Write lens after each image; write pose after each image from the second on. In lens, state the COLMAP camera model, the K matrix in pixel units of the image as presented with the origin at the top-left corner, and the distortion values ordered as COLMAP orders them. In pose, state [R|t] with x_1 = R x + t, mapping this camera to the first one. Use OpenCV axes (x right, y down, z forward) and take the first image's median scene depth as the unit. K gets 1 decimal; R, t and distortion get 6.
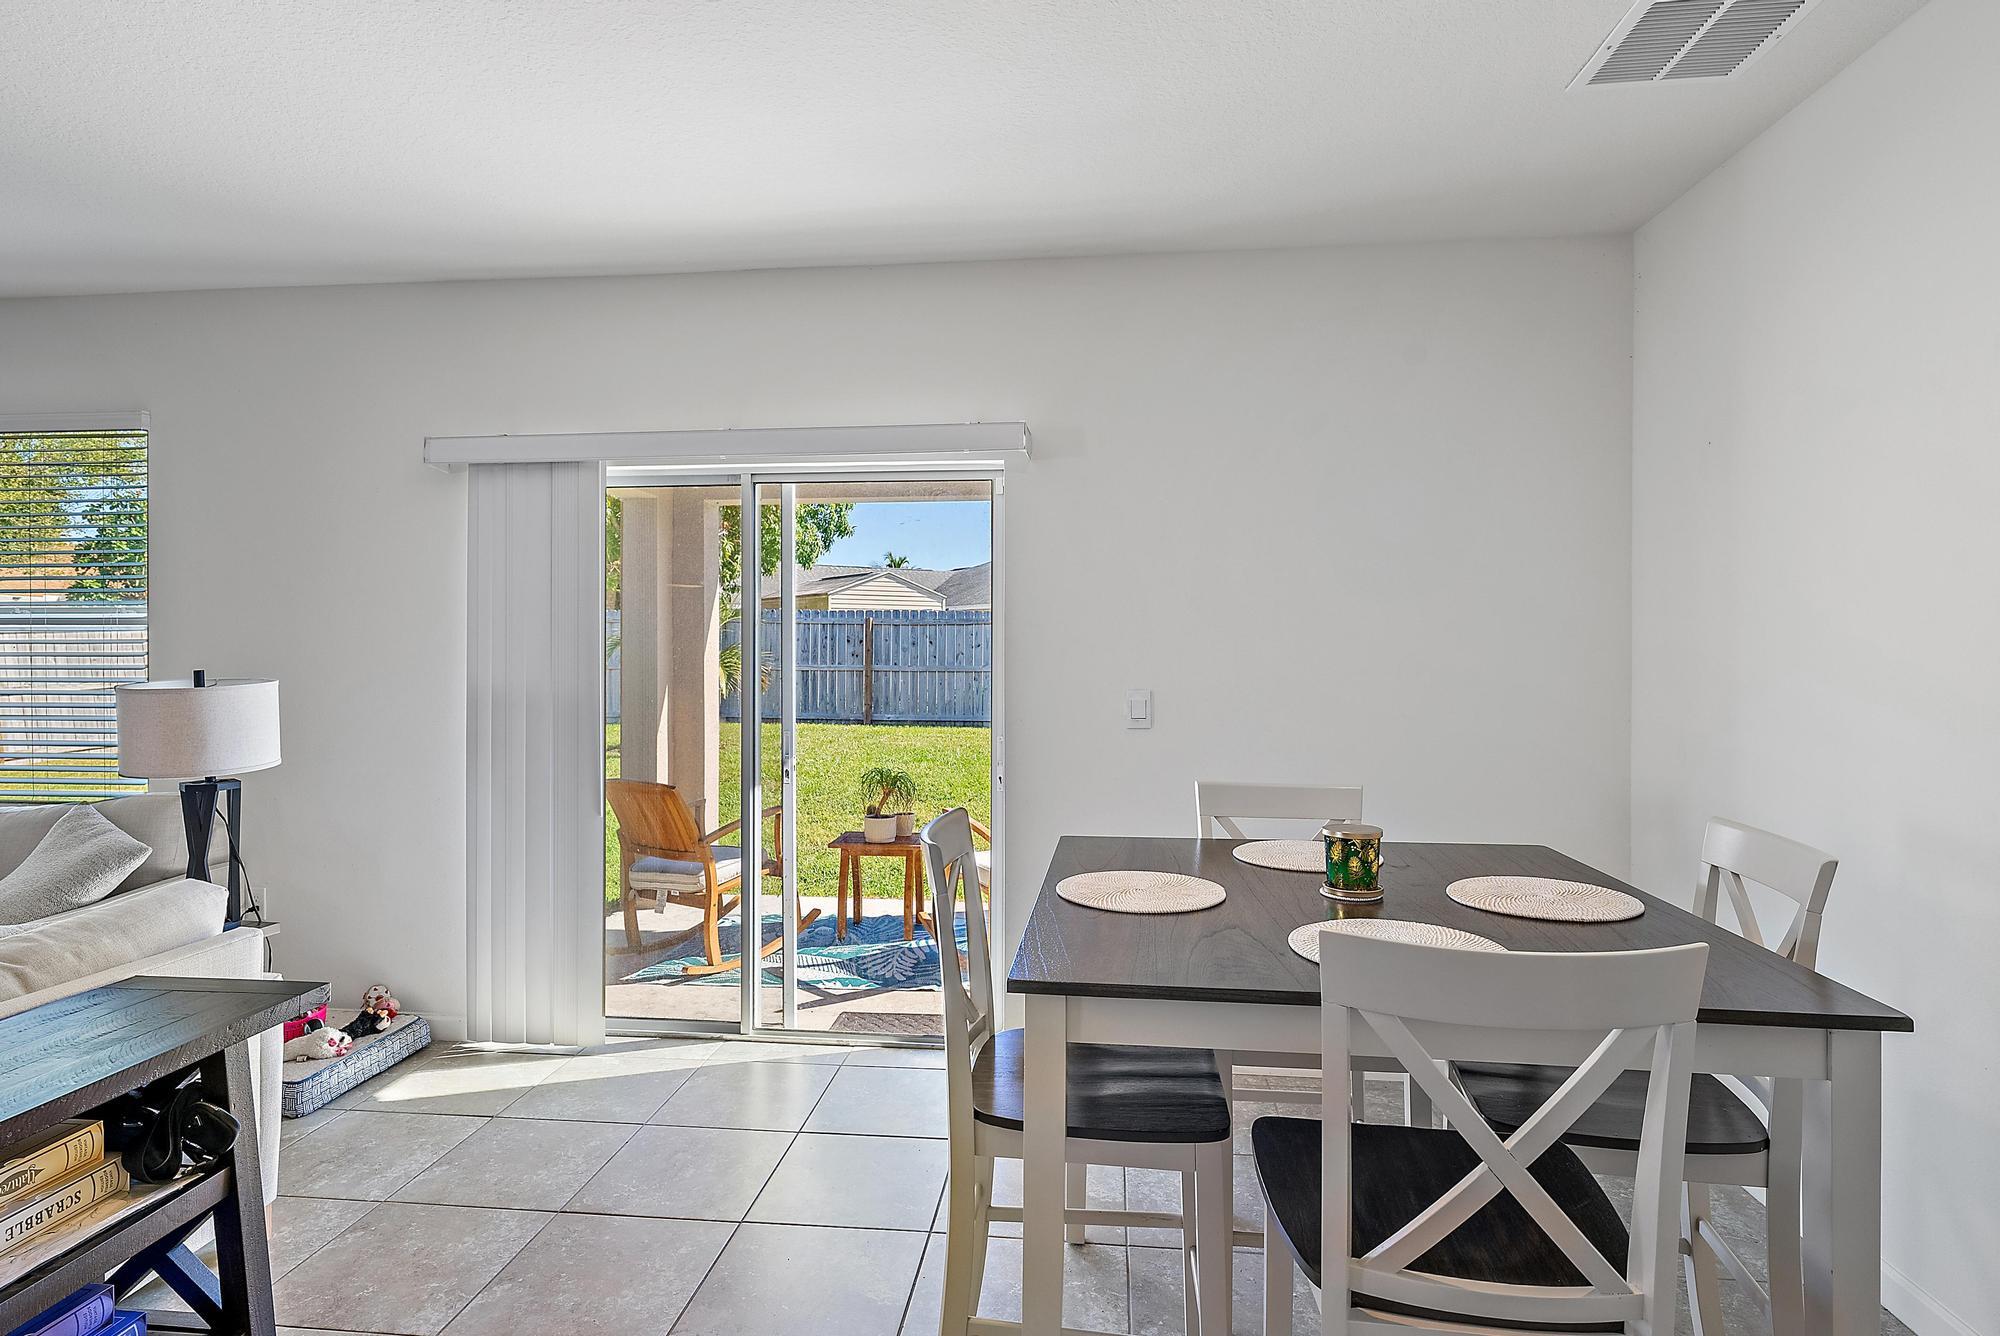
lens RADIAL K [[1026.6, 0, 1005.1], [0, 1026.6, 656.7], [0, 0, 1]] dist [-0.000297, 0.000100]
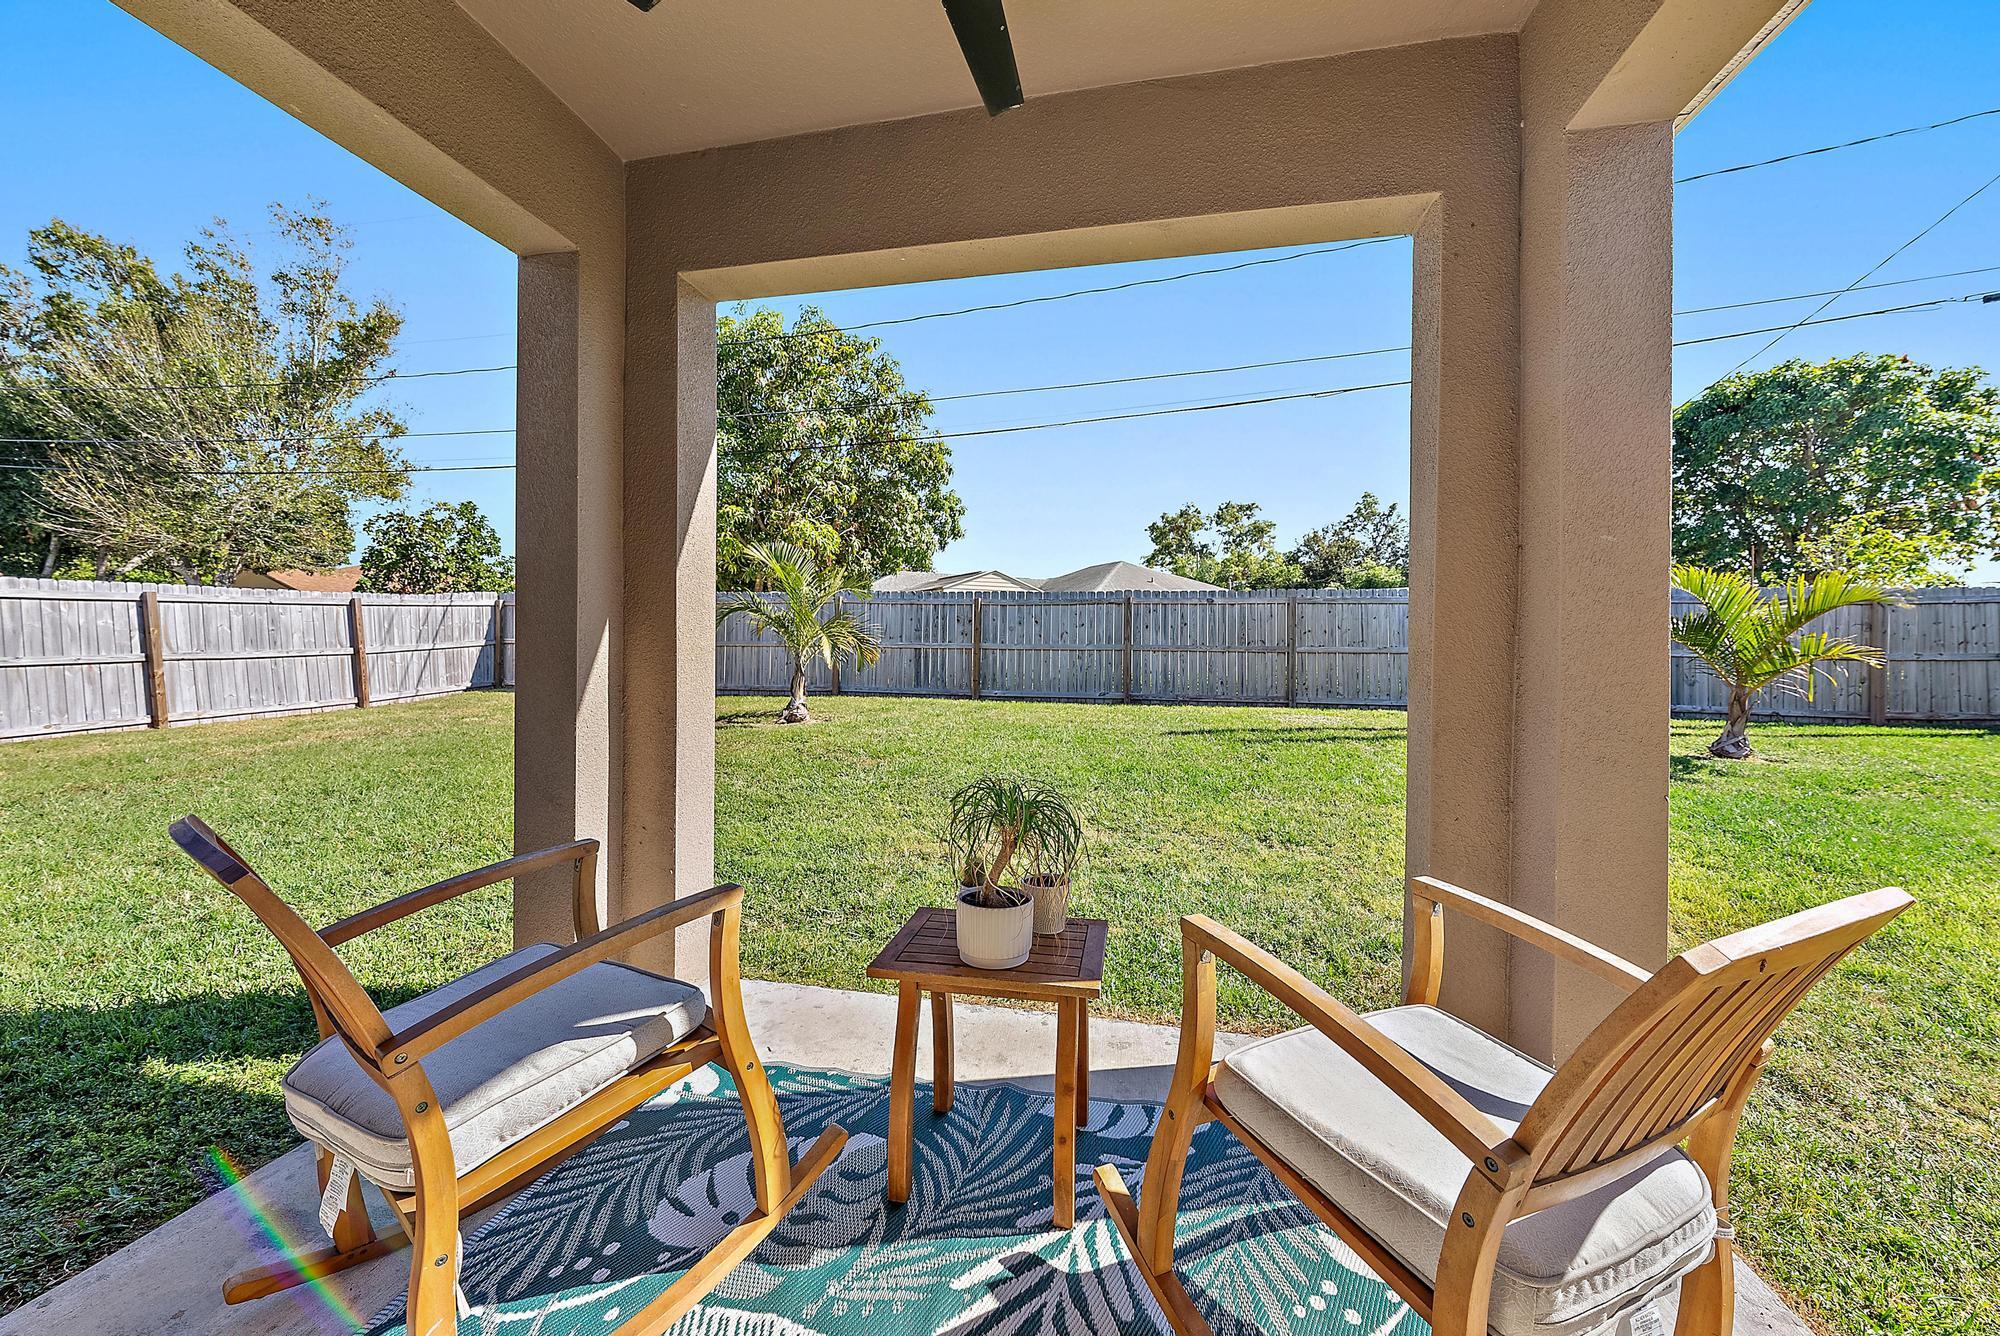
lens RADIAL K [[747.8, 0, 1000.0], [0, 747.8, 668.0], [0, 0, 1]] dist [0.000242, 0.000008]
pose [[0.994681, 0.007836, -0.102704, -0.030927], [-0.005983, 0.999814, 0.018342, 0.019352], [0.102828, -0.017630, 0.994543, 0.241619]]
